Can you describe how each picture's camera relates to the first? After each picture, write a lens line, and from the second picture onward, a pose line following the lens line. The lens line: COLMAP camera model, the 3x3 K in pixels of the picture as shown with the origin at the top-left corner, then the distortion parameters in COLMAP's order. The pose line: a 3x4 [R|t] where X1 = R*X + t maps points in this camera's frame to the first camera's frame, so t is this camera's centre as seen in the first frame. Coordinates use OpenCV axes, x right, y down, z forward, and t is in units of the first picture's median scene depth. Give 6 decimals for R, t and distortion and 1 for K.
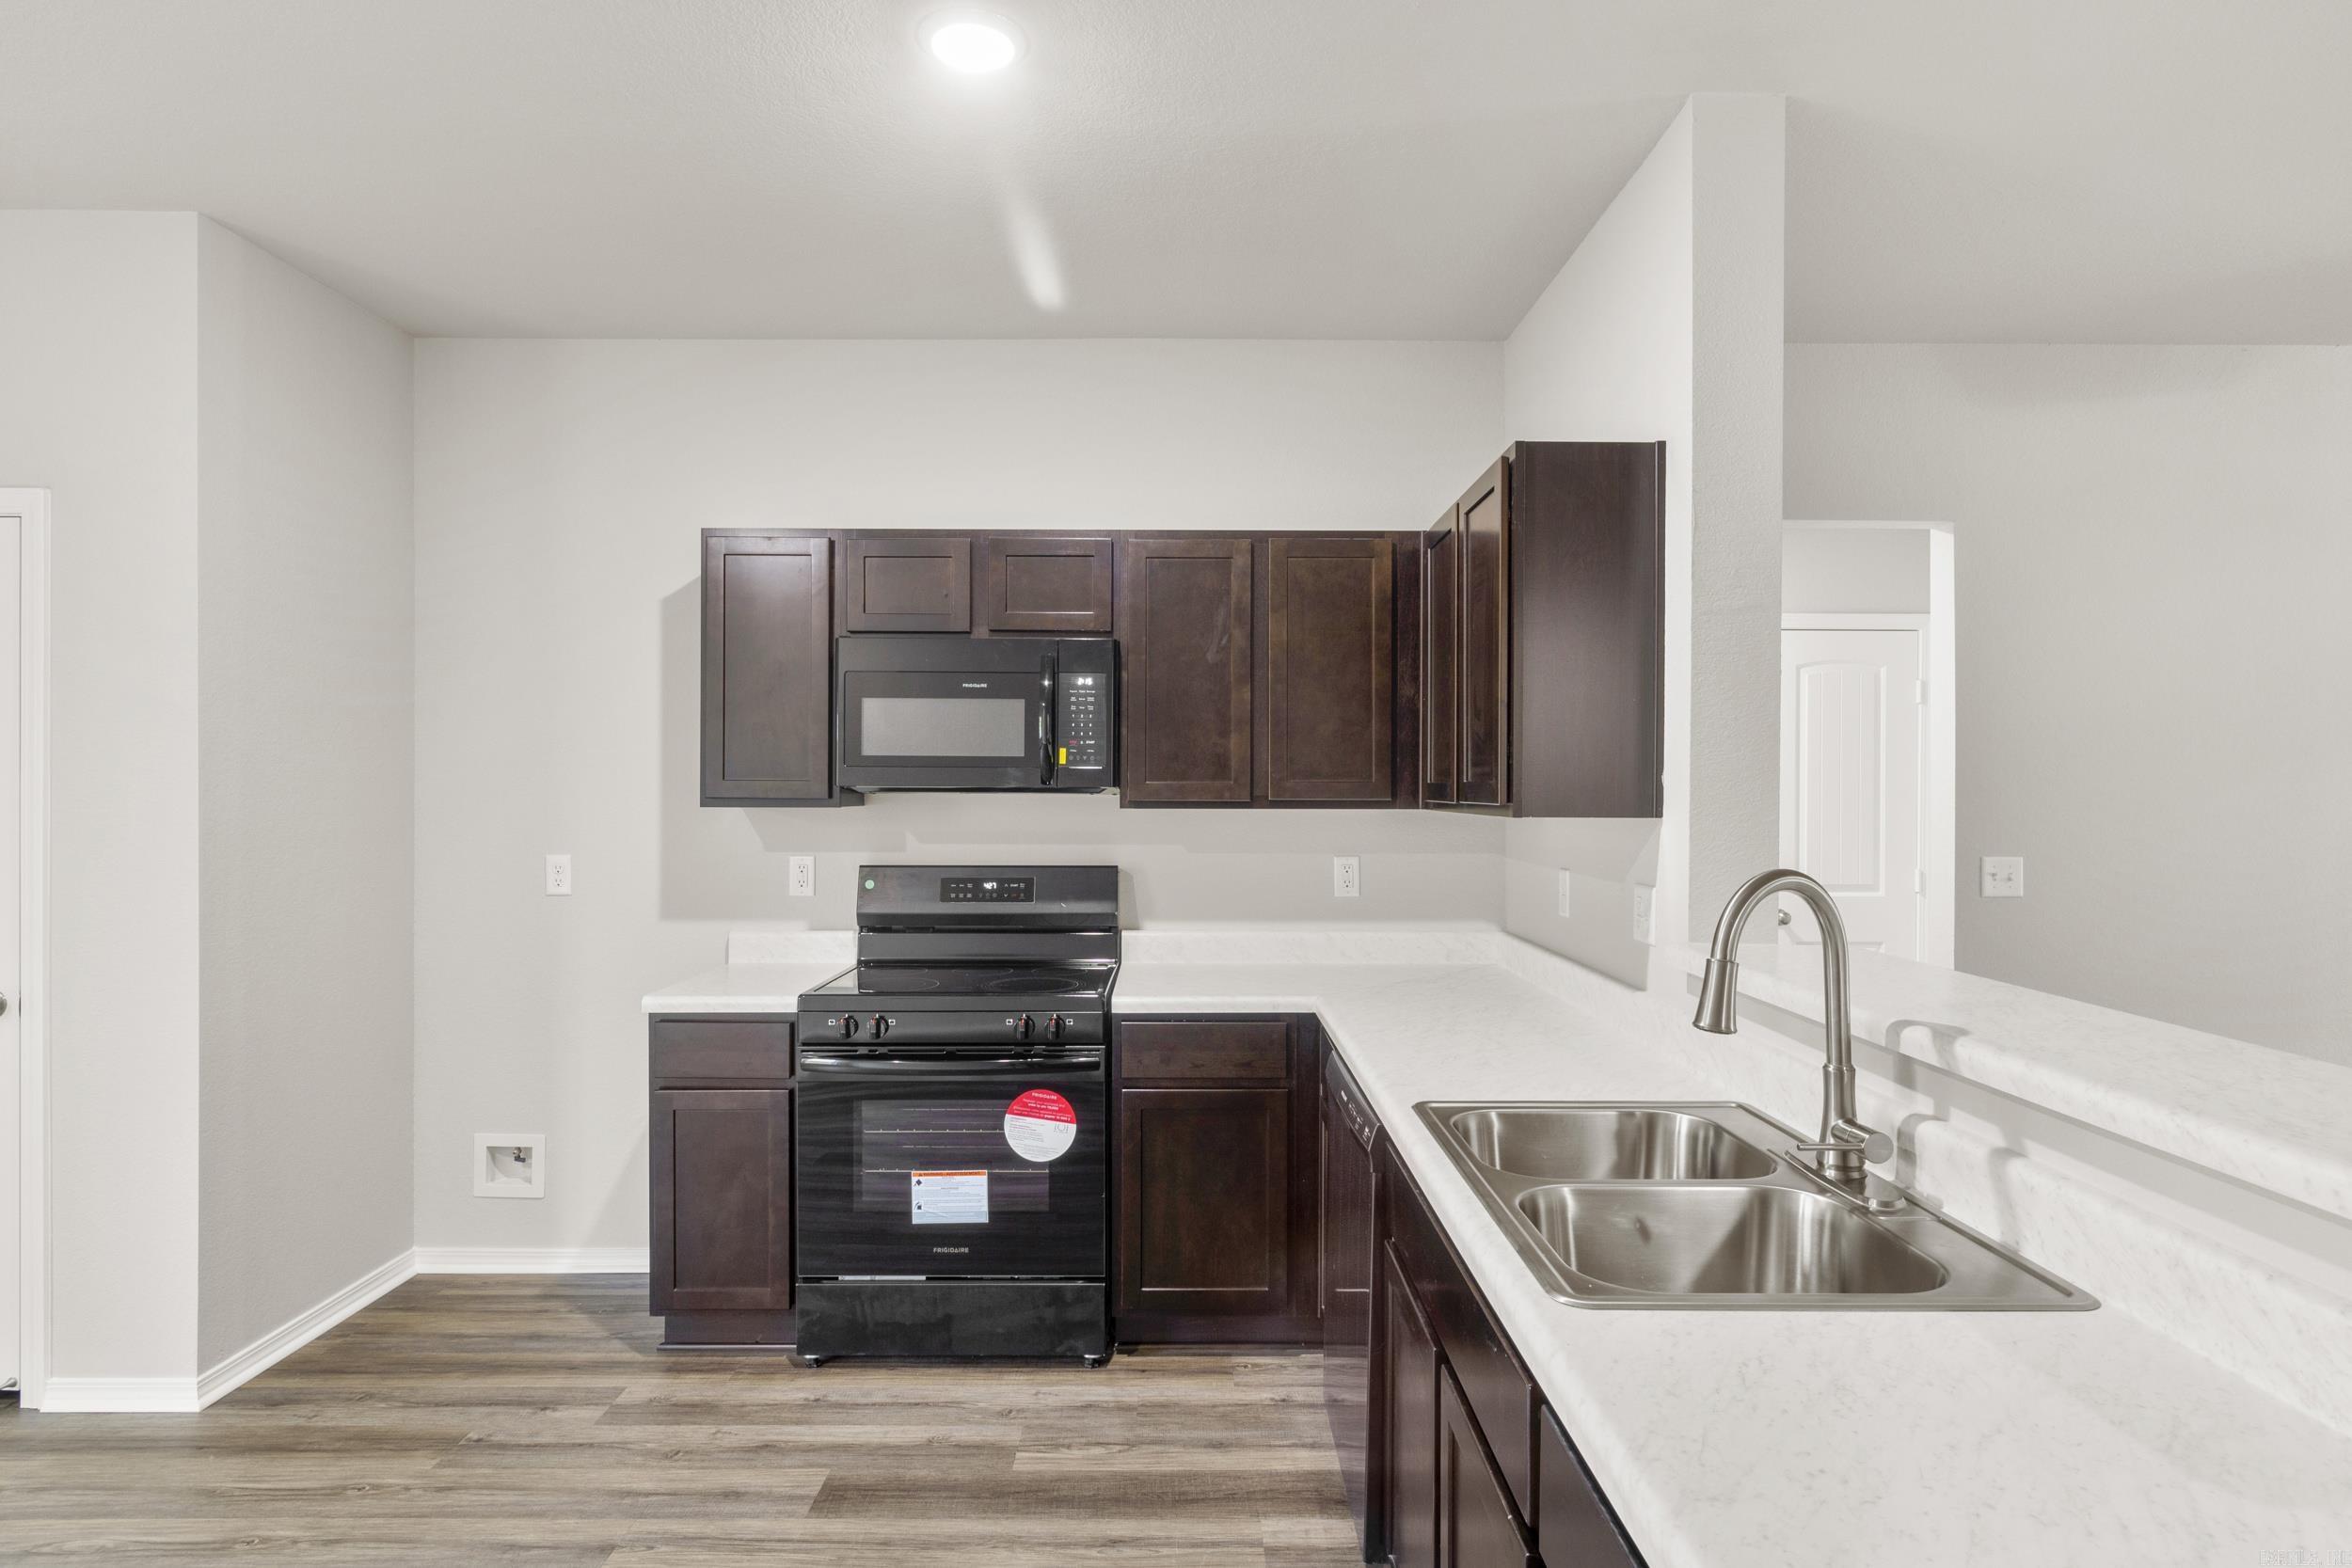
lens RADIAL K [[1279.4, 0, 1189.0], [0, 1279.4, 787.8], [0, 0, 1]] dist [-0.000741, 0.002046]
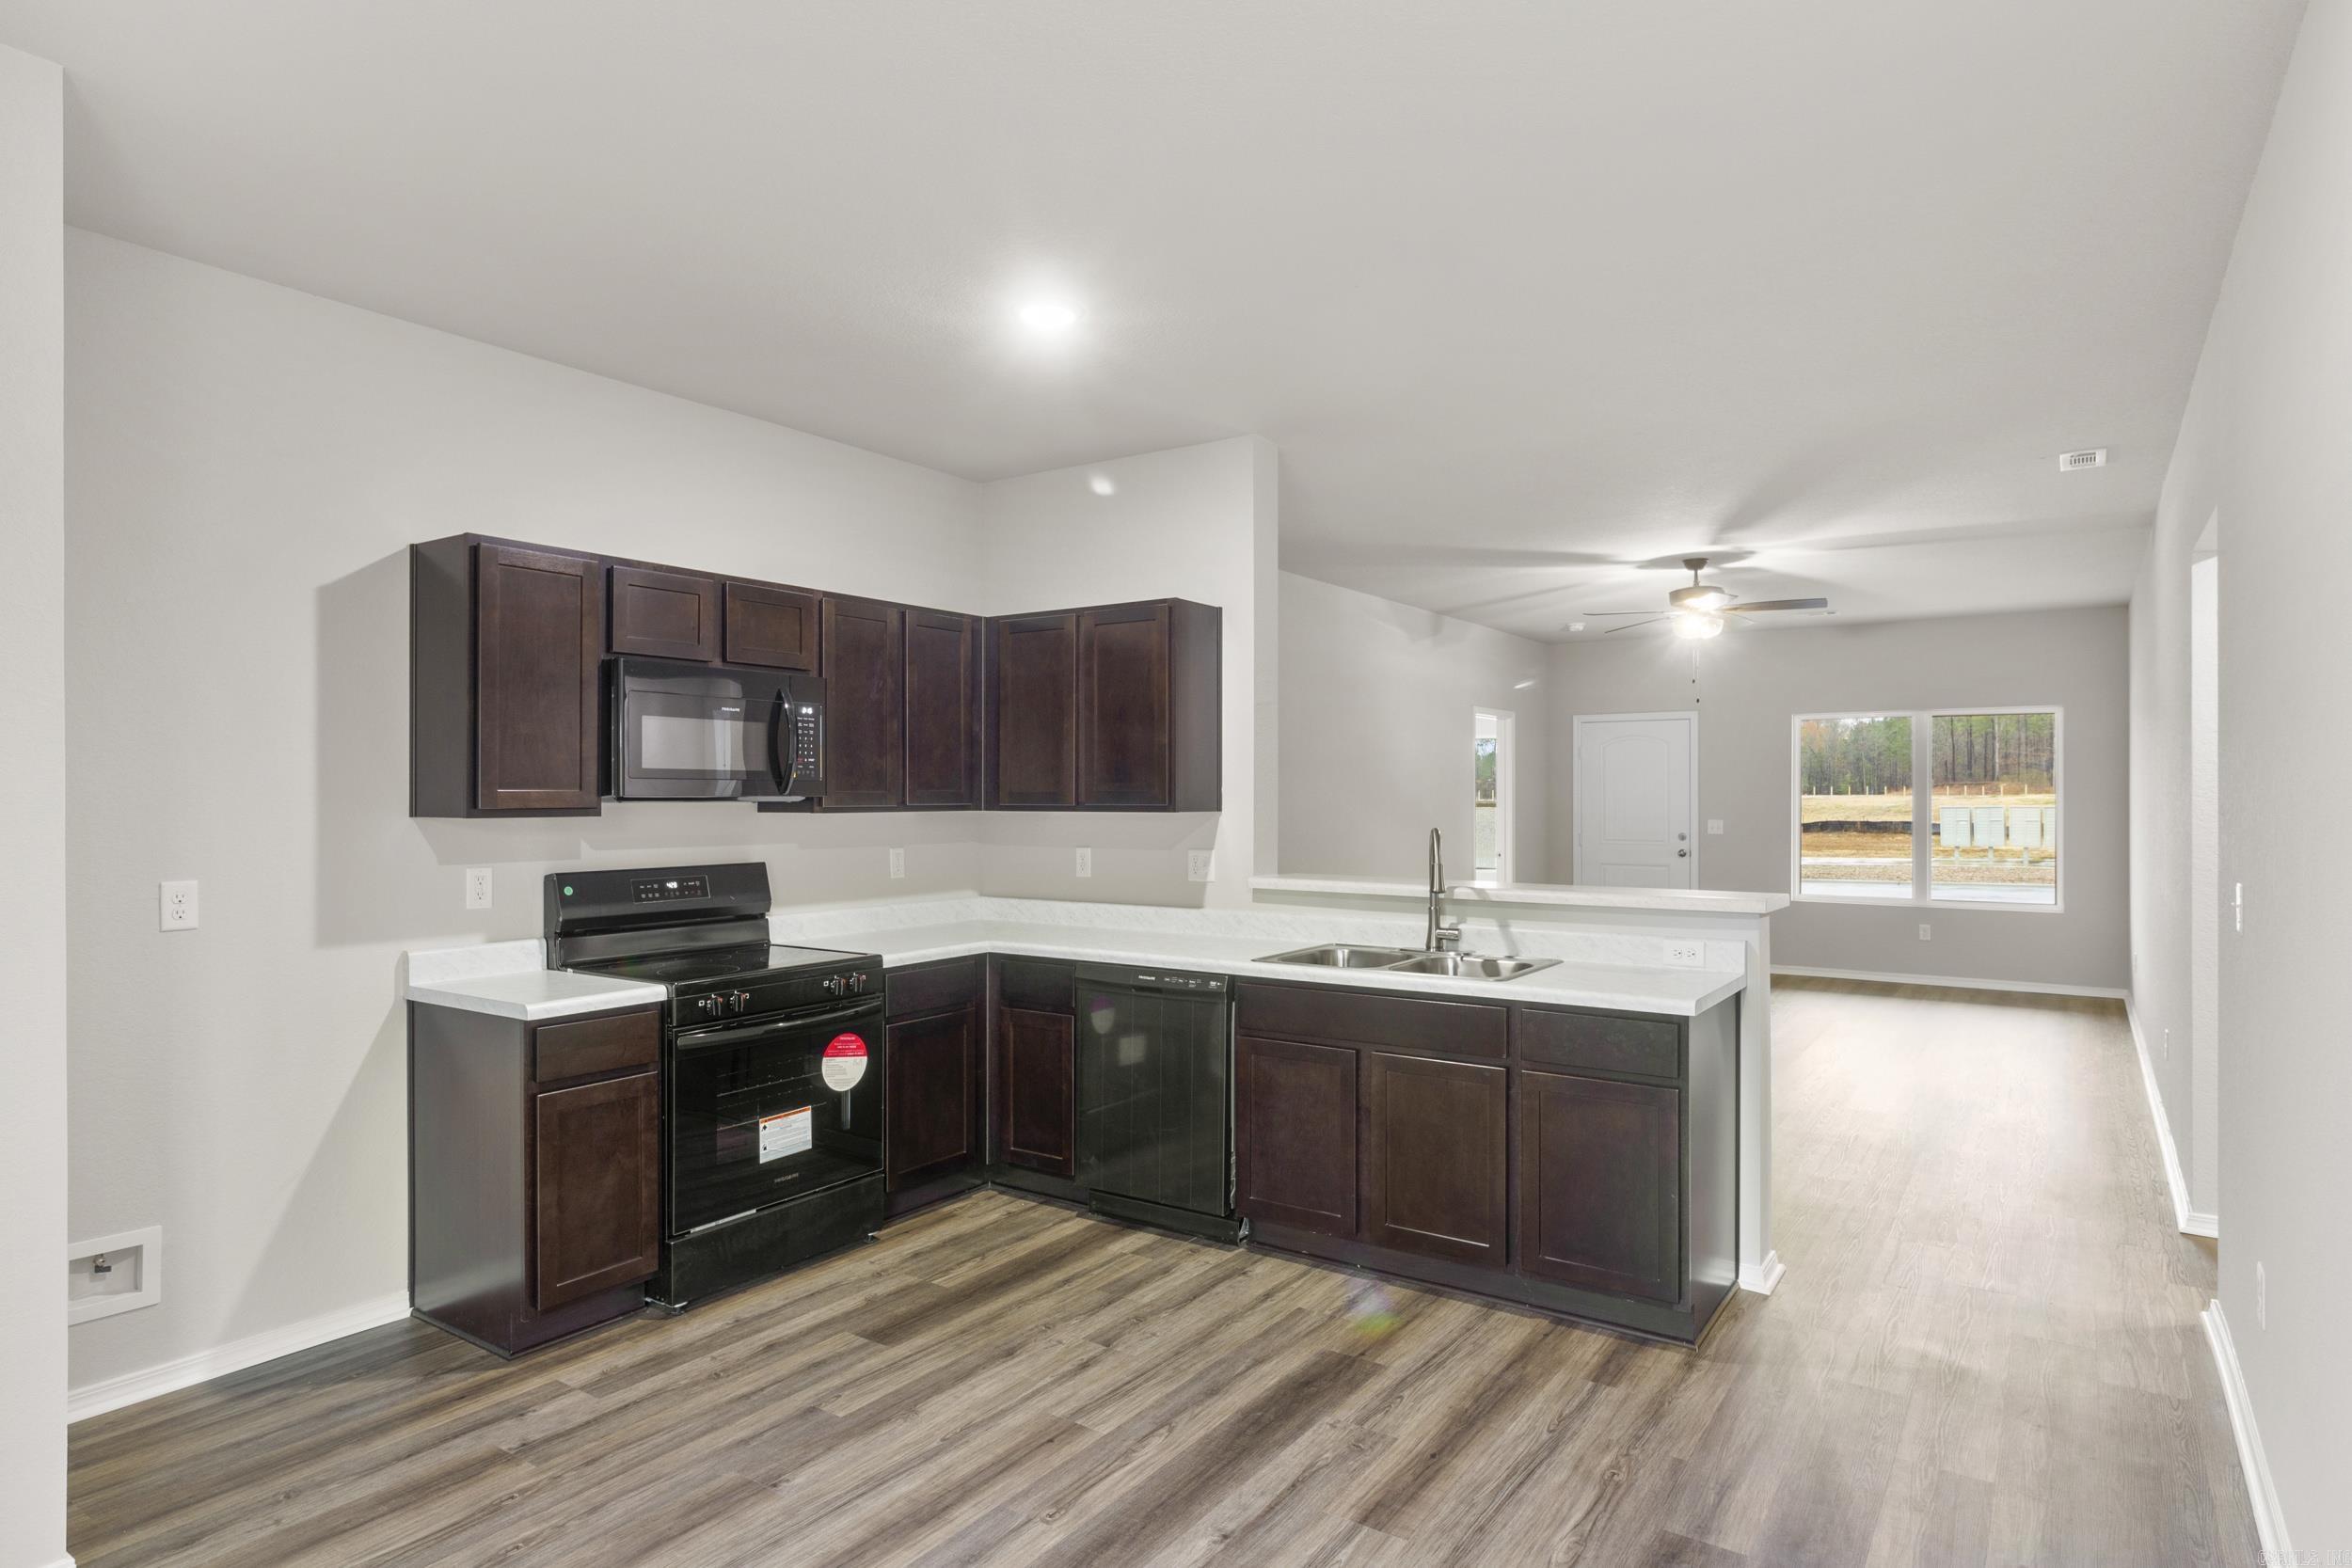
lens RADIAL K [[1279.4, 0, 1200.9], [0, 1279.4, 795.6], [0, 0, 1]] dist [-0.000741, 0.002046]
pose [[0.564764, -0.003434, 0.825245, -0.929910], [0.003397, 0.999993, 0.001836, -0.002341], [-0.825245, 0.001766, 0.564772, -0.011051]]
